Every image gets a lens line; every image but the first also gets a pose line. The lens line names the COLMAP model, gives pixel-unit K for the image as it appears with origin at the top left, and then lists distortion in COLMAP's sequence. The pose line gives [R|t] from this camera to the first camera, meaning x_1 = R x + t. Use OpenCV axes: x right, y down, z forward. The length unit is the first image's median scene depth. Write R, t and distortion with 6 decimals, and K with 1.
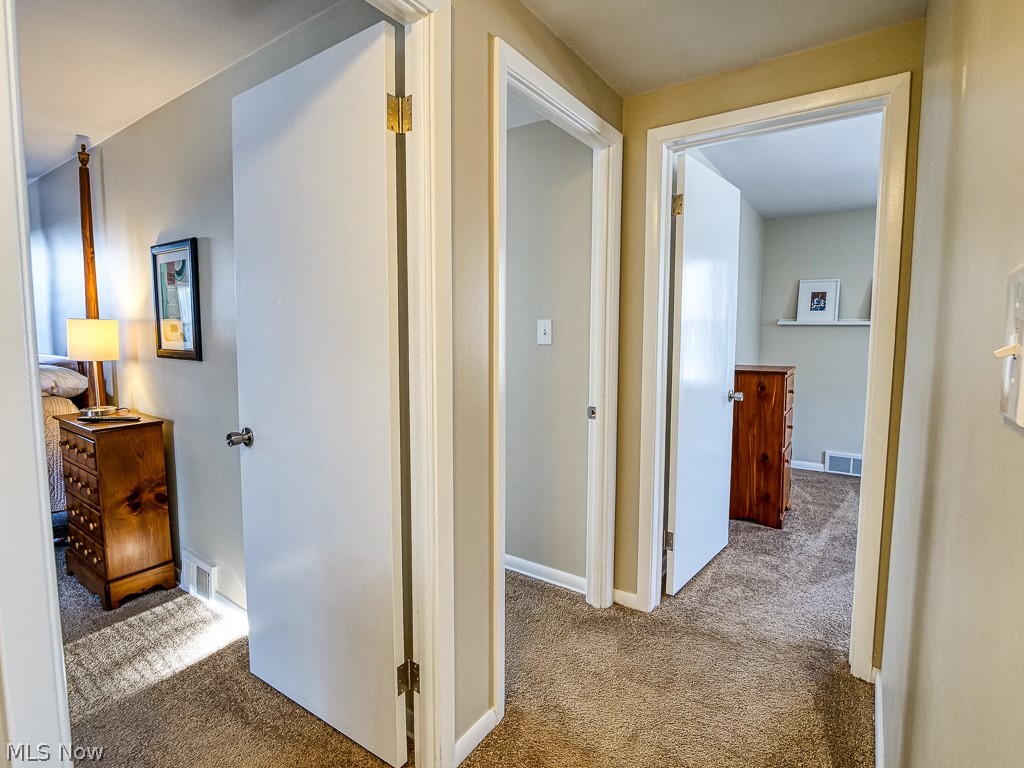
lens RADIAL K [[497.1, 0, 518.5], [0, 497.1, 371.1], [0, 0, 1]] dist [-0.016405, 0.000577]
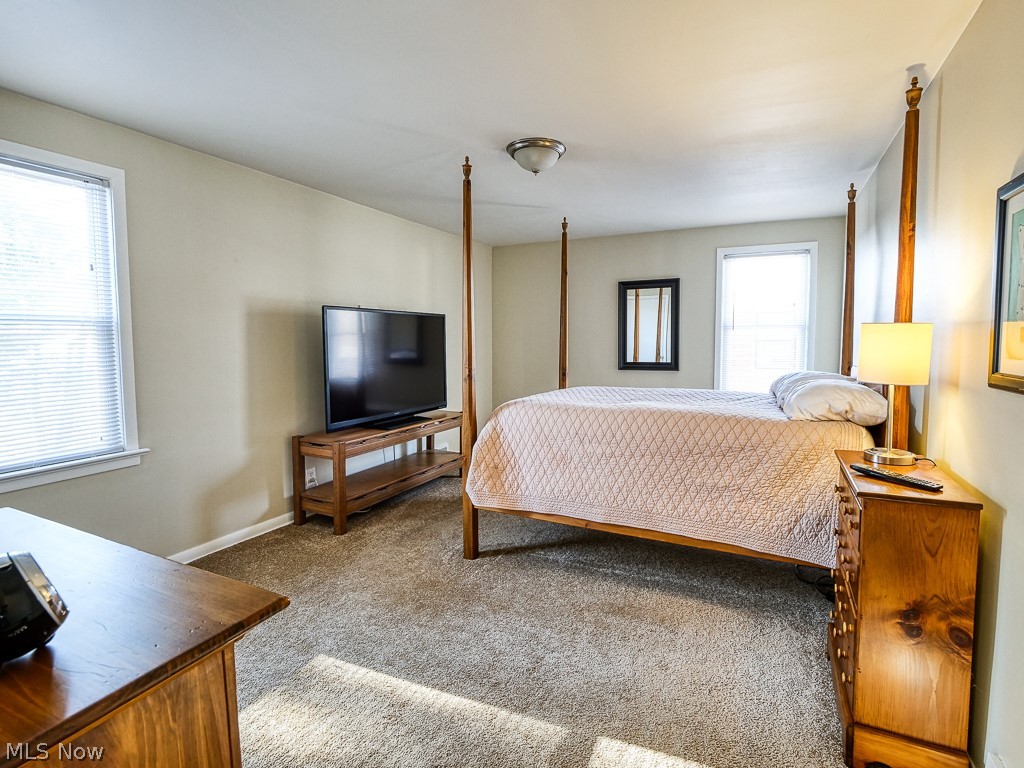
lens RADIAL K [[497.1, 0, 518.5], [0, 497.1, 371.1], [0, 0, 1]] dist [-0.016405, 0.000577]
pose [[0.126487, 0.060046, -0.990149, -0.253890], [-0.084056, 0.995225, 0.049616, -0.029100], [0.988400, 0.076952, 0.130931, 0.402111]]
